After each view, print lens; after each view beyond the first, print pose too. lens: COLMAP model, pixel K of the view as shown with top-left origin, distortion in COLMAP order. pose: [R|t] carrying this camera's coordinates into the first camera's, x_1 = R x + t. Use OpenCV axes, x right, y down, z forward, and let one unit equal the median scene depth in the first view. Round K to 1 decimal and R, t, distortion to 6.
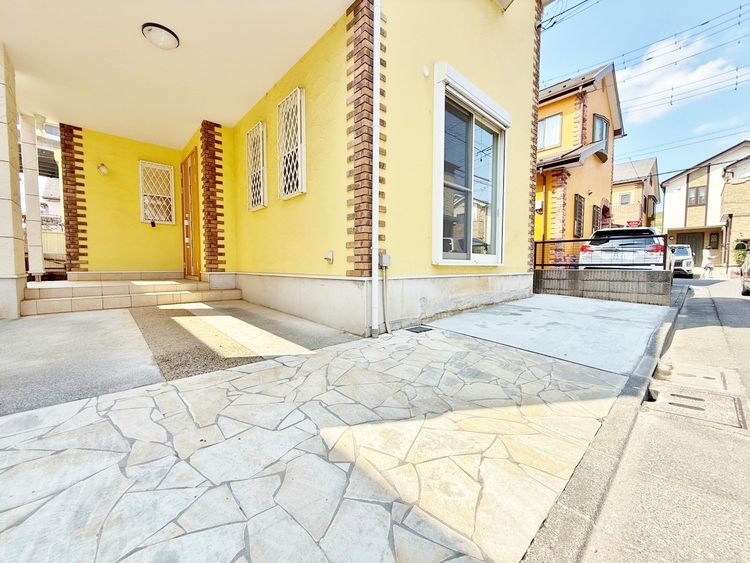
lens RADIAL K [[298.8, 0, 374.2], [0, 298.8, 280.8], [0, 0, 1]] dist [-0.001023, 0.001010]
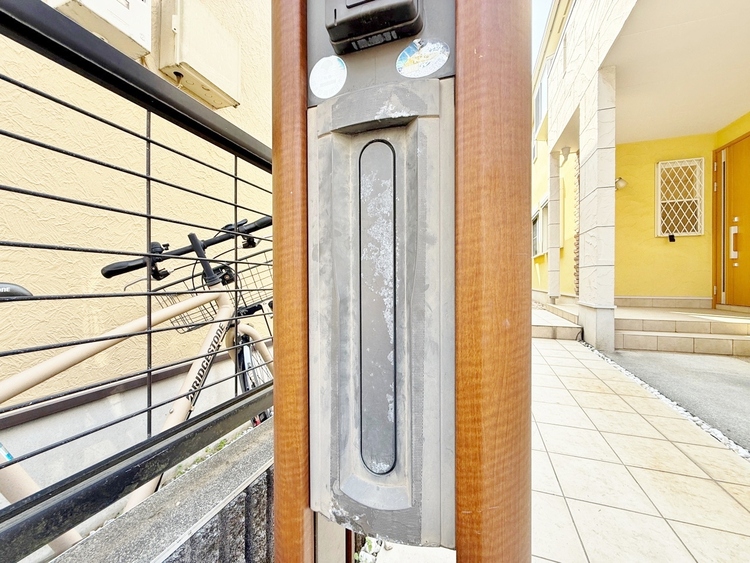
lens RADIAL K [[298.8, 0, 373.2], [0, 298.8, 279.3], [0, 0, 1]] dist [-0.001023, 0.001010]
pose [[0.472996, -0.003036, -0.881060, -0.480817], [-0.046988, 0.998484, -0.028665, -0.024124], [0.879811, 0.054957, 0.472136, -0.067012]]
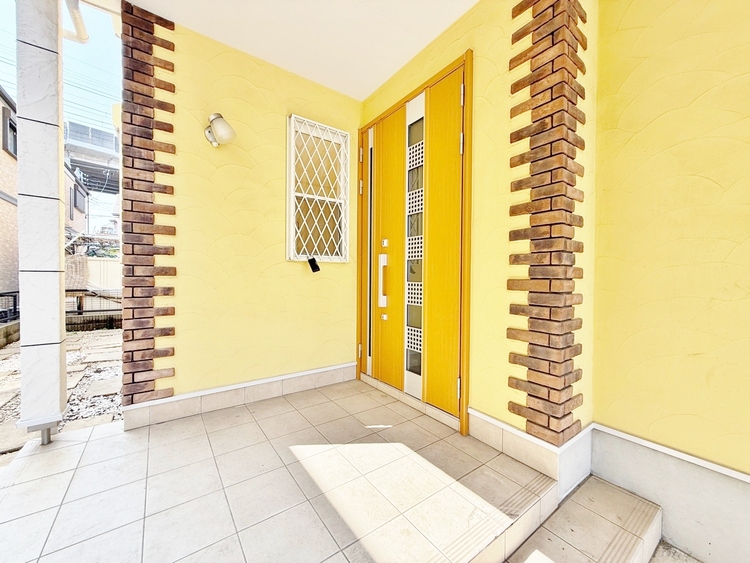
lens RADIAL K [[298.8, 0, 376.8], [0, 298.8, 280.6], [0, 0, 1]] dist [-0.001023, 0.001010]
pose [[0.993360, 0.006445, -0.114864, -0.682761], [-0.010791, 0.999248, -0.037251, -0.172787], [0.114537, 0.038243, 0.992683, 0.670689]]
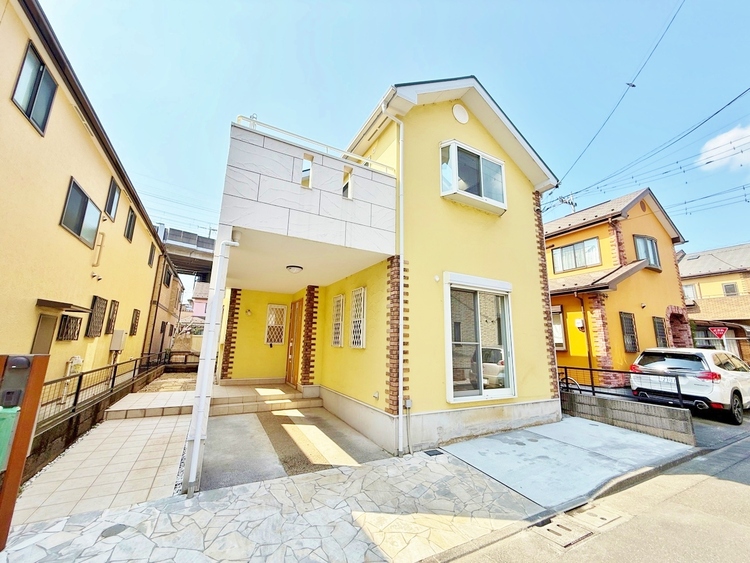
lens RADIAL K [[298.8, 0, 373.1], [0, 298.8, 281.5], [0, 0, 1]] dist [-0.001023, 0.001010]
pose [[0.967492, -0.032241, -0.250838, 0.152777], [-0.032551, 0.967715, -0.249934, -0.162530], [0.250798, 0.249974, 0.935208, -0.389690]]
